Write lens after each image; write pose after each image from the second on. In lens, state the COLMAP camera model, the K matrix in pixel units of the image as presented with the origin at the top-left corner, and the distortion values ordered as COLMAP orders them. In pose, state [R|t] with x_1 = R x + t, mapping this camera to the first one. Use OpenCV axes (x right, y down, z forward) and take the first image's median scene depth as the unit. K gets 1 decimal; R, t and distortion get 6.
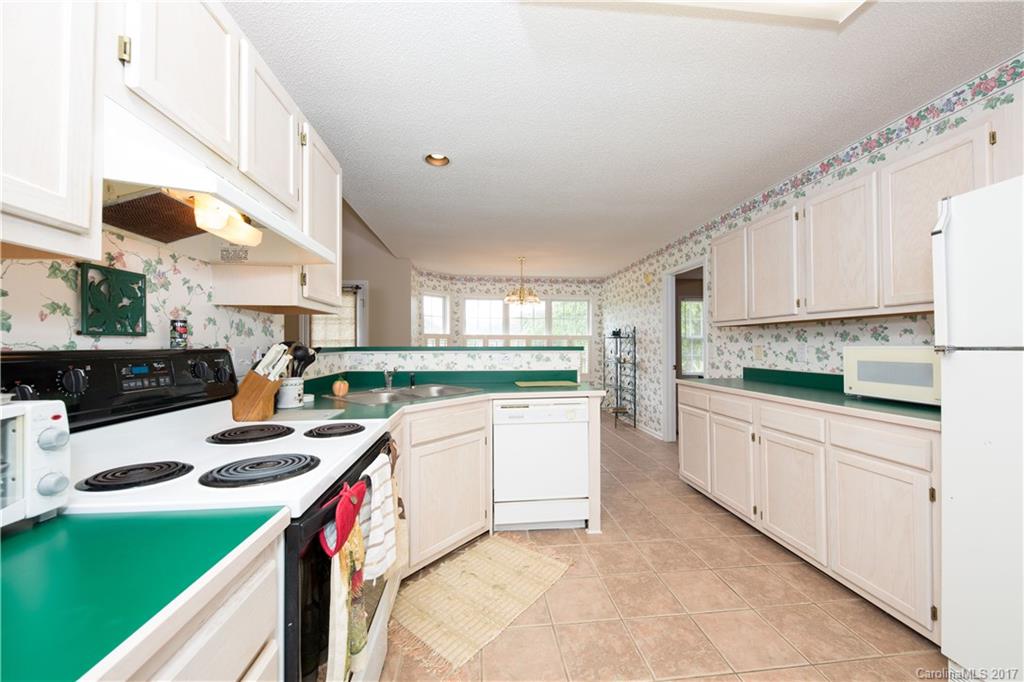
lens RADIAL K [[373.6, 0, 512.0], [0, 373.6, 341.0], [0, 0, 1]] dist [0.002928, 0.000107]
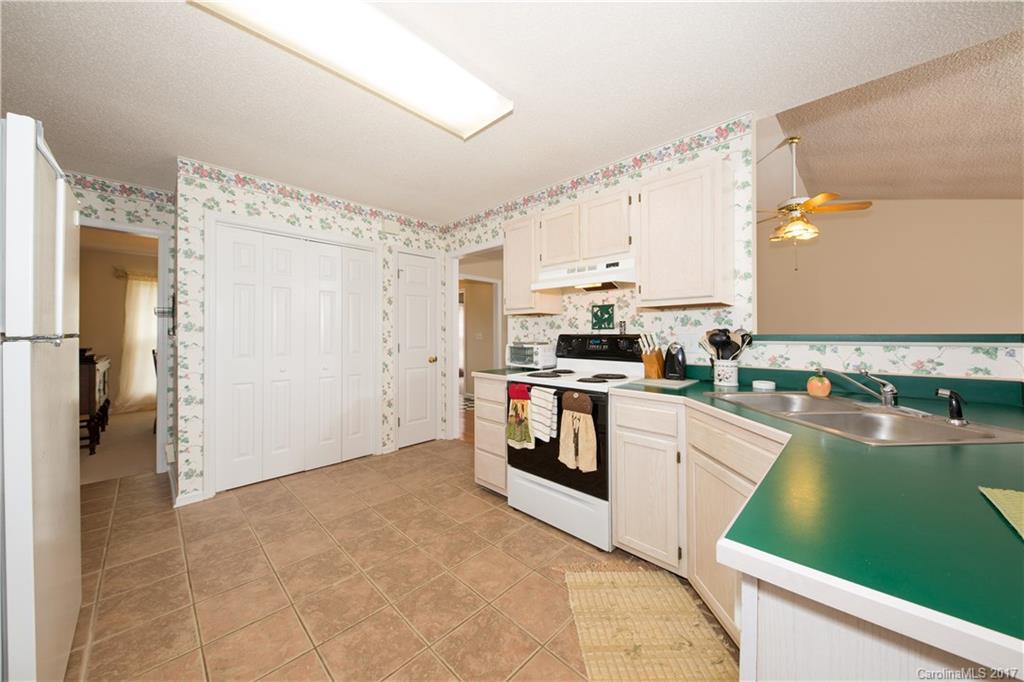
lens RADIAL K [[355.5, 0, 515.1], [0, 355.5, 330.7], [0, 0, 1]] dist [0.000053, 0.000005]
pose [[-0.766494, 0.007208, -0.642211, 0.562877], [0.017726, 0.999794, -0.009936, 0.005997], [0.642007, -0.018999, -0.766463, 1.303206]]
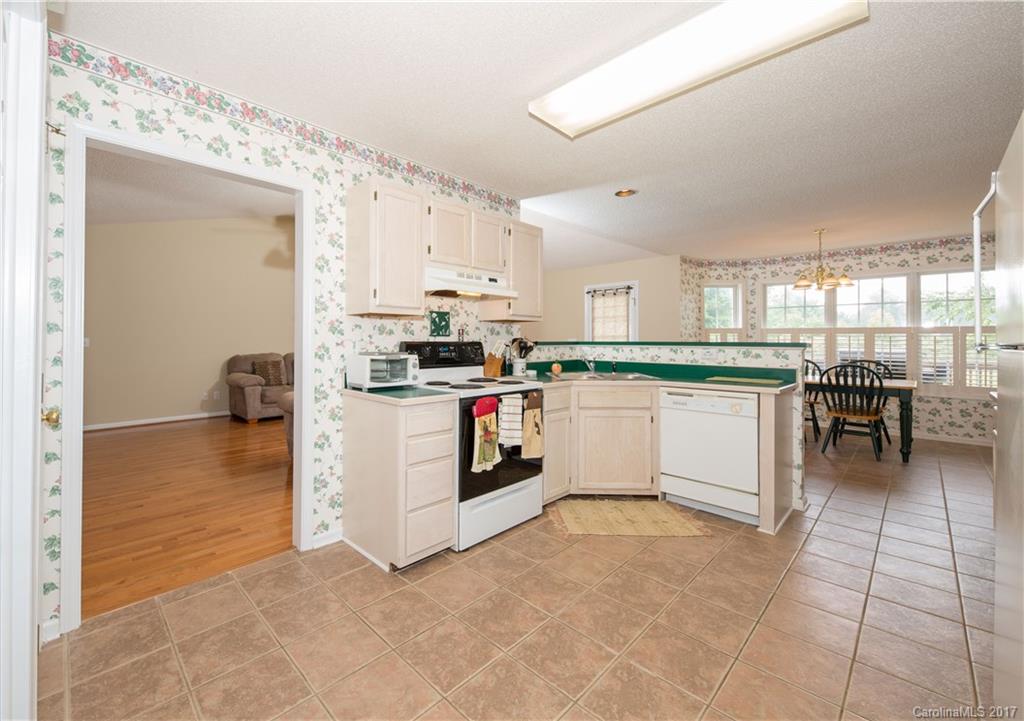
lens RADIAL K [[421.3, 0, 468.1], [0, 421.3, 338.5], [0, 0, 1]] dist [0.000753, -0.000053]
pose [[0.608300, 0.000741, -0.793707, 0.743237], [0.005007, 0.999976, 0.004771, -0.006010], [0.793691, -0.006876, 0.608282, -0.347514]]
